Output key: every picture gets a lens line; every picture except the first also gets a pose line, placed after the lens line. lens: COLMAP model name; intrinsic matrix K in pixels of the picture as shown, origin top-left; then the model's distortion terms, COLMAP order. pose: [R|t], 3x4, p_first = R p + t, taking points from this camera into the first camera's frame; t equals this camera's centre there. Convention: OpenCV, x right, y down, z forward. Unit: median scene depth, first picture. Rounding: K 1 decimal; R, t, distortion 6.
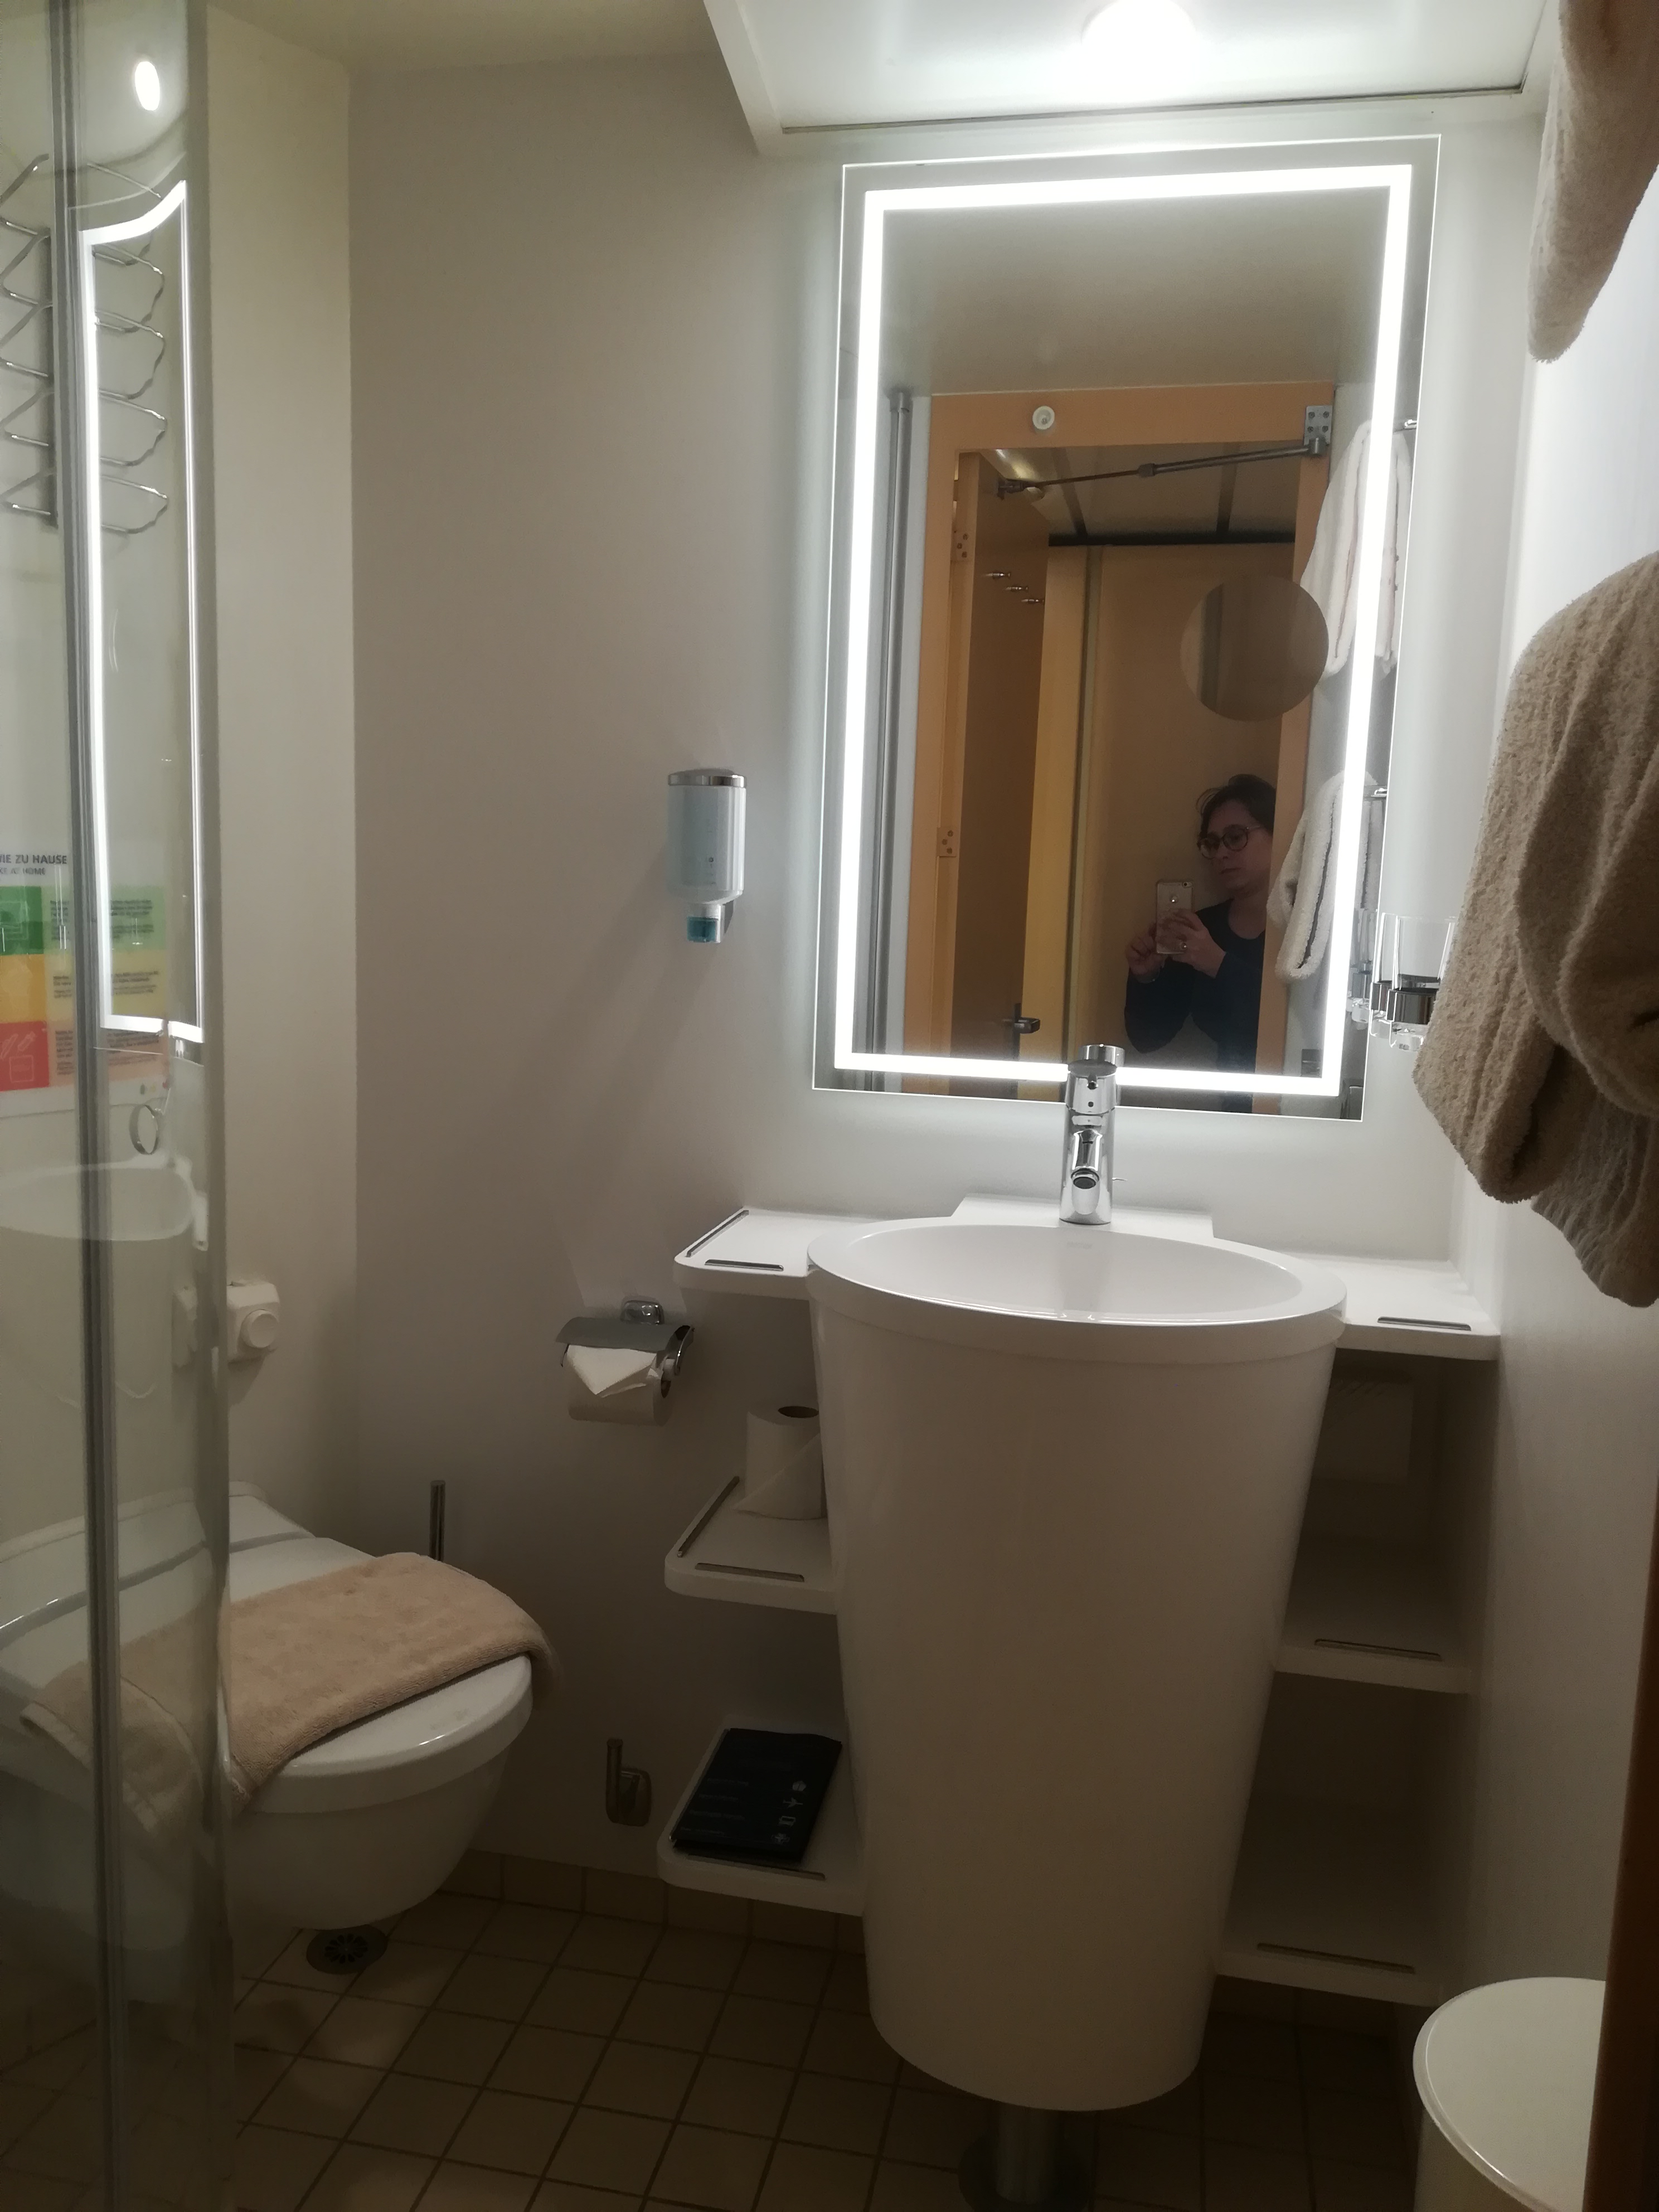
lens RADIAL K [[1685.1, 0, 829.5], [0, 1685.1, 1106.0], [0, 0, 1]] dist [0.047484, -0.073868]
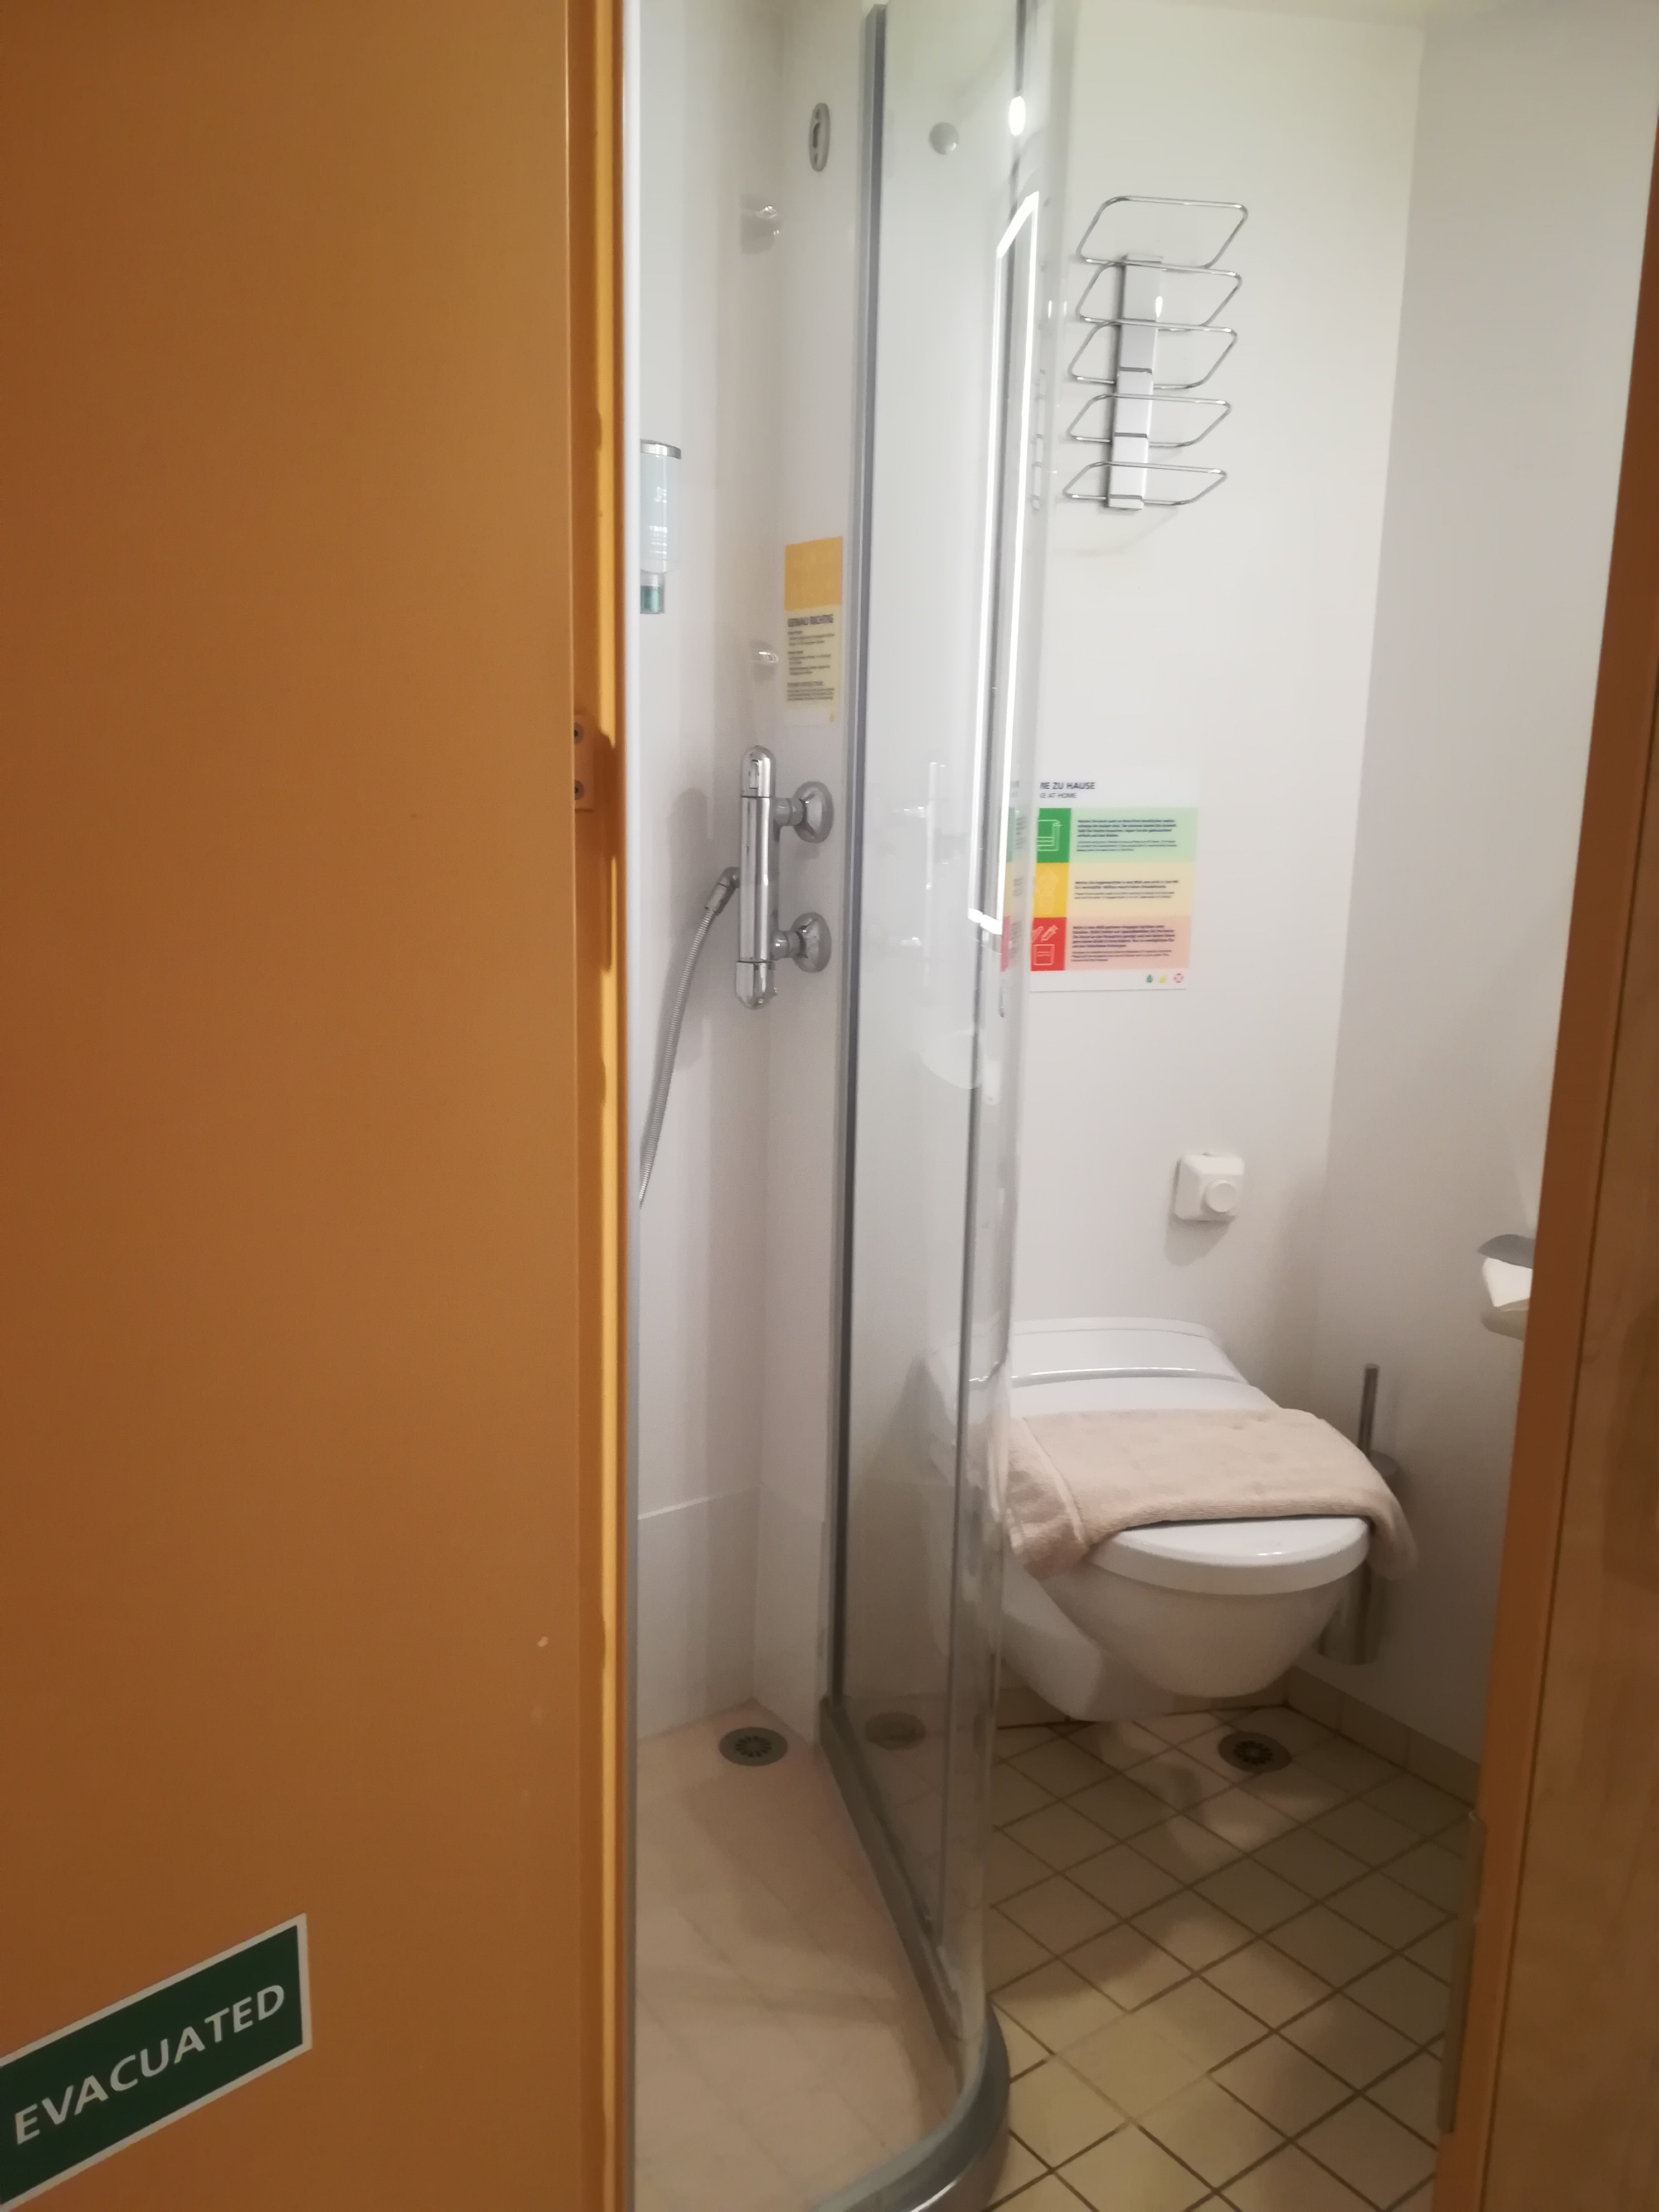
lens RADIAL K [[1685.1, 0, 829.5], [0, 1685.1, 1106.0], [0, 0, 1]] dist [0.047484, -0.073868]
pose [[0.754389, 0.120323, -0.645306, 0.205407], [-0.086892, 0.992711, 0.083520, -0.001407], [0.650651, -0.006935, 0.759345, -0.044708]]
